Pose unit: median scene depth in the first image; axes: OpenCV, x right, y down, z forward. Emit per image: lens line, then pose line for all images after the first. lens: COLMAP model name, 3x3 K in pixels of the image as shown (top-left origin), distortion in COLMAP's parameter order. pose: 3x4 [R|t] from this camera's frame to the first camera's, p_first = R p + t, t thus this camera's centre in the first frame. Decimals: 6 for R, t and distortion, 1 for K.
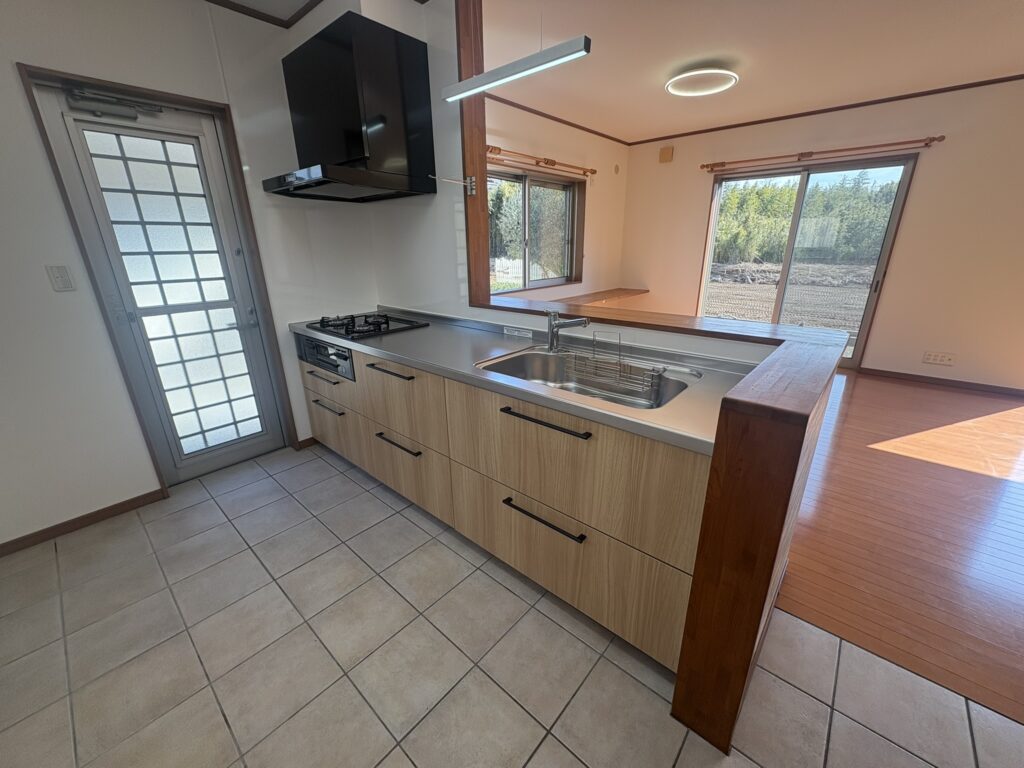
lens RADIAL K [[407.4, 0, 516.1], [0, 407.4, 381.4], [0, 0, 1]] dist [0.000379, 0.000244]
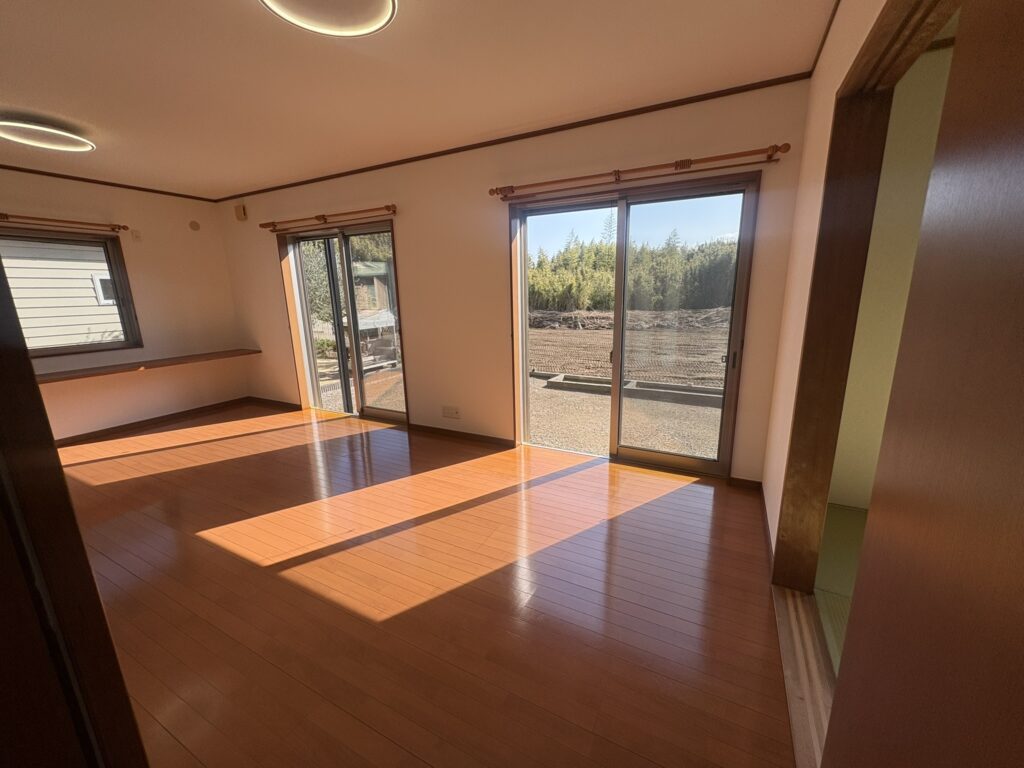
lens RADIAL K [[407.4, 0, 516.1], [0, 407.4, 381.4], [0, 0, 1]] dist [0.000379, 0.000244]
pose [[0.971458, -0.057413, 0.230160, 0.141324], [0.083050, 0.991178, -0.103287, -0.002024], [-0.222199, 0.119453, 0.967656, -0.004274]]
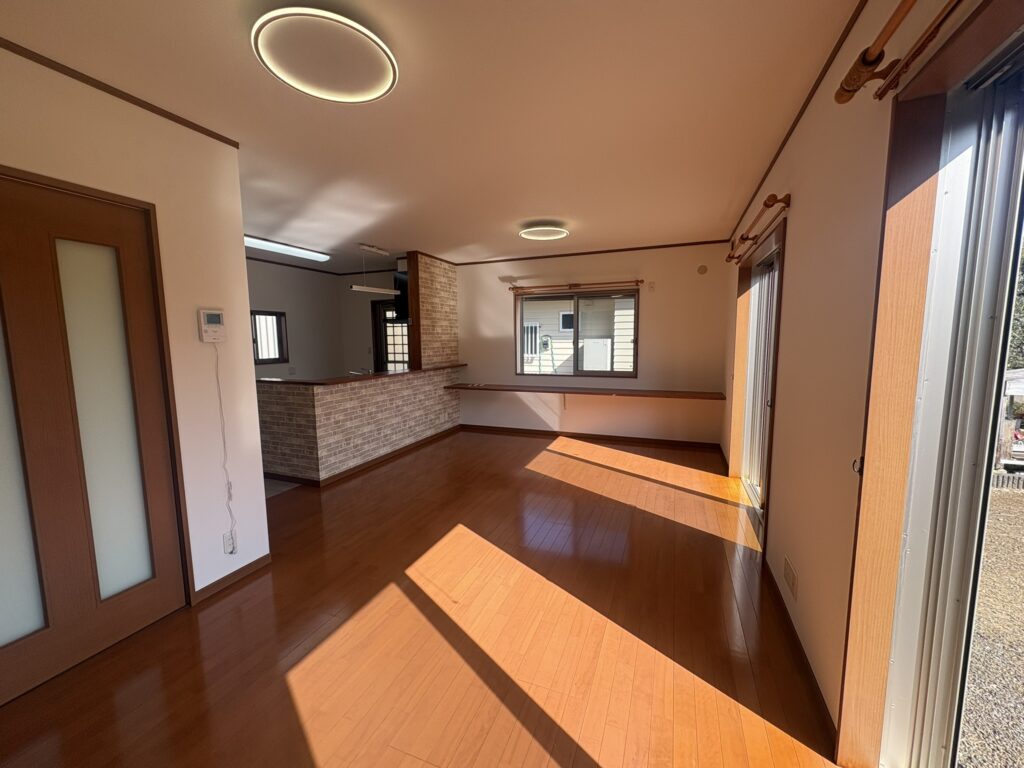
lens RADIAL K [[403.1, 0, 513.5], [0, 403.1, 383.6], [0, 0, 1]] dist [-0.001156, -0.000083]
pose [[0.338262, 0.112032, -0.934360, 0.197406], [-0.299673, 0.954024, 0.005900, -0.026439], [0.892062, 0.278007, 0.356283, 0.065822]]
